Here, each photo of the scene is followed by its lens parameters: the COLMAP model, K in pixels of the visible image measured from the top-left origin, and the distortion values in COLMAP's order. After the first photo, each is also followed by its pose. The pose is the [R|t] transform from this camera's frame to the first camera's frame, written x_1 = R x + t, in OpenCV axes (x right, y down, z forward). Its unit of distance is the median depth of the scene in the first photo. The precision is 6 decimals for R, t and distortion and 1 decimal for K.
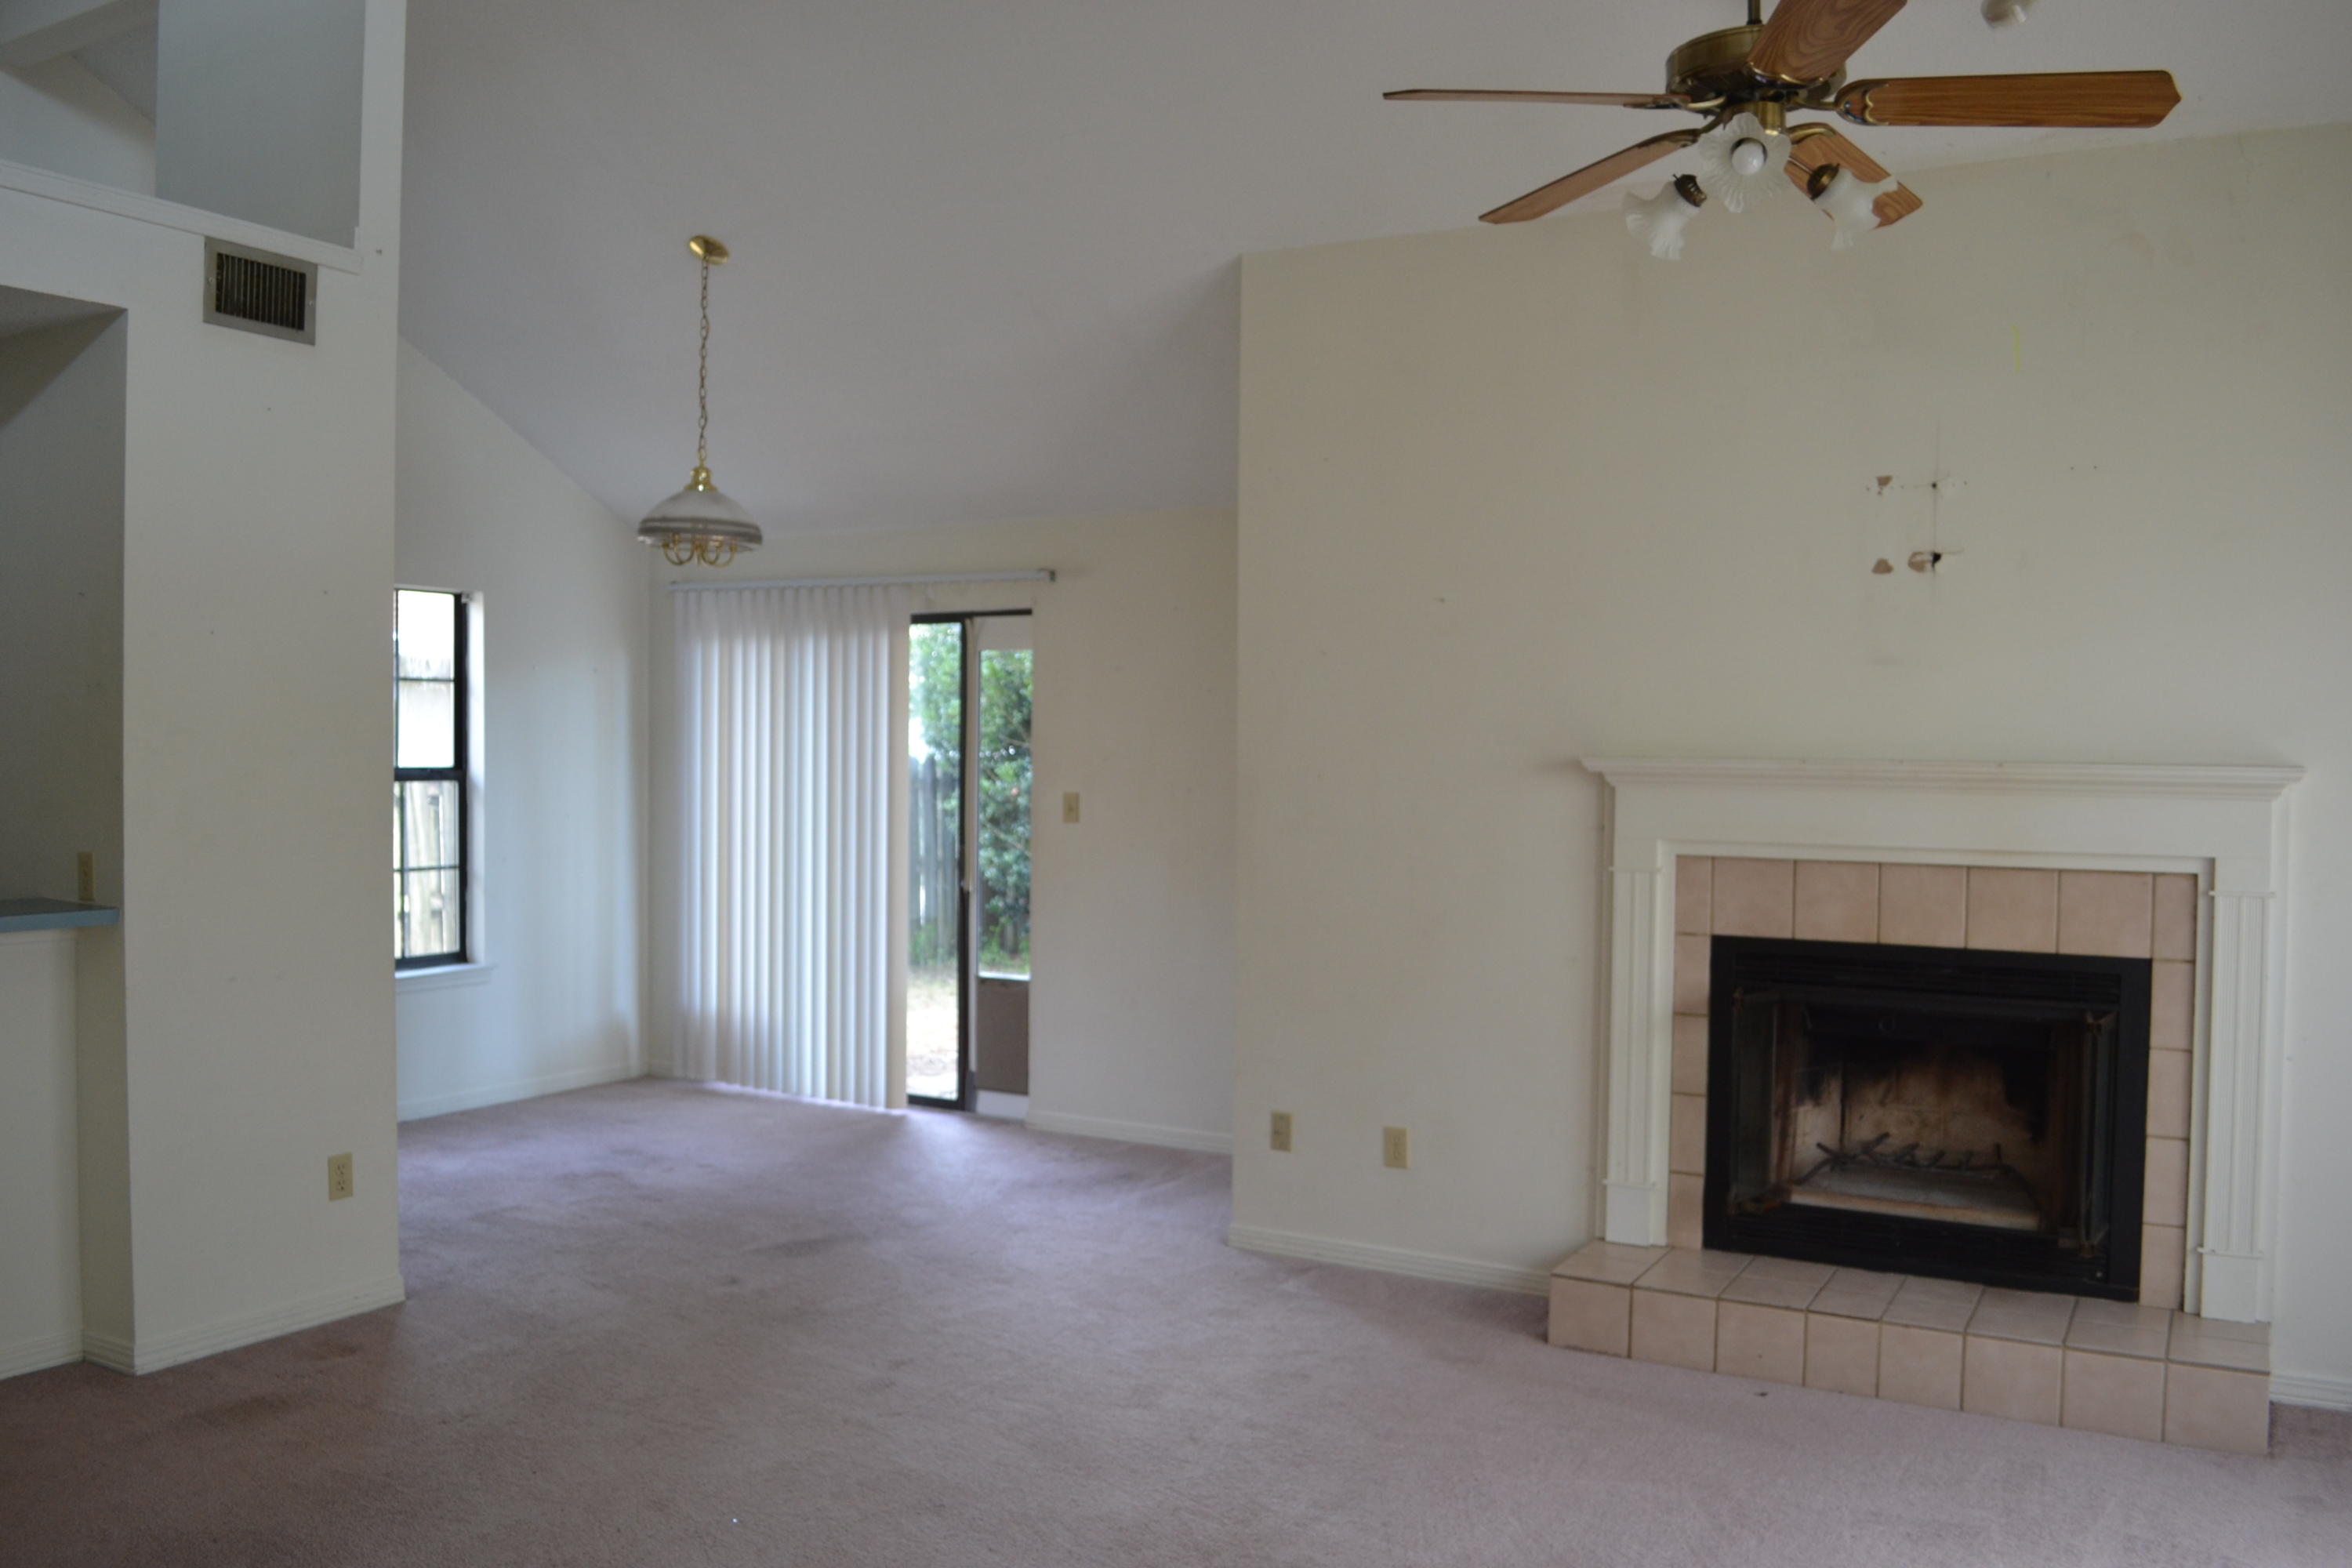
lens RADIAL K [[1916.3, 0, 1150.5], [0, 1916.3, 782.7], [0, 0, 1]] dist [-0.083123, 0.010480]
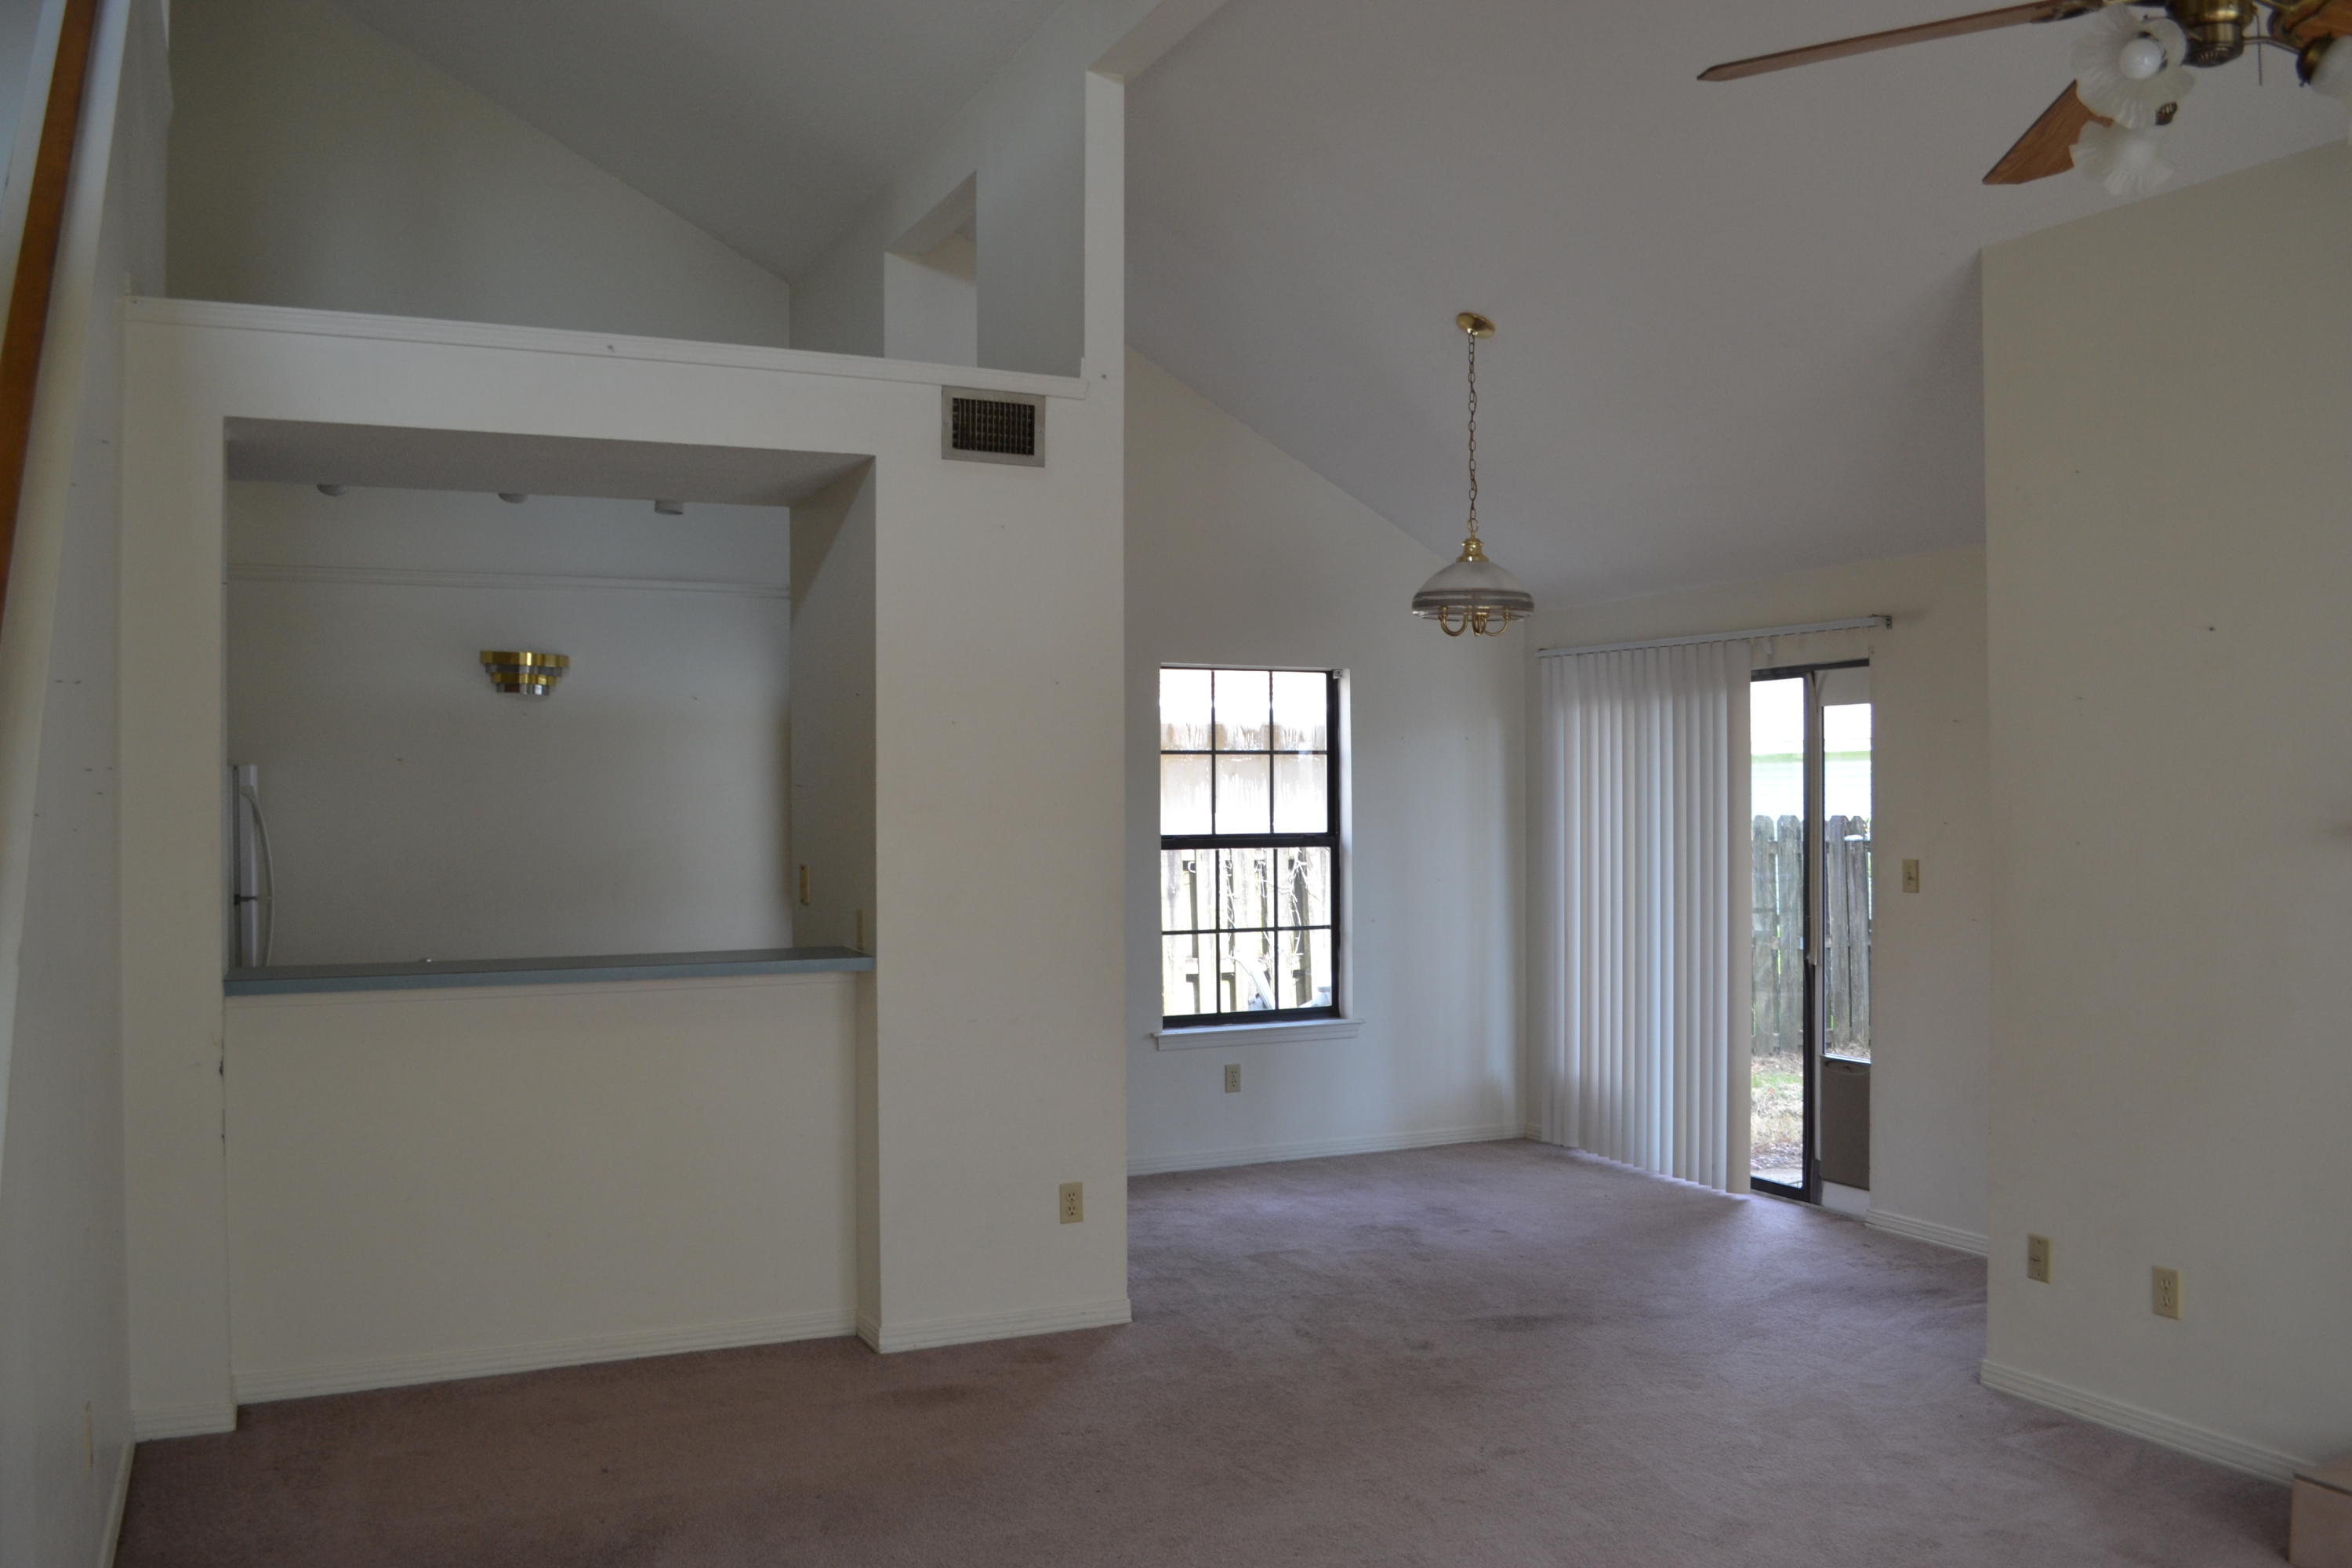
lens RADIAL K [[1916.3, 0, 1150.5], [0, 1916.3, 782.7], [0, 0, 1]] dist [-0.083123, 0.010480]
pose [[0.817178, -0.018056, -0.576103, 0.204487], [0.000449, 0.999529, -0.030691, -0.004367], [0.576386, 0.024821, 0.816801, 0.071535]]
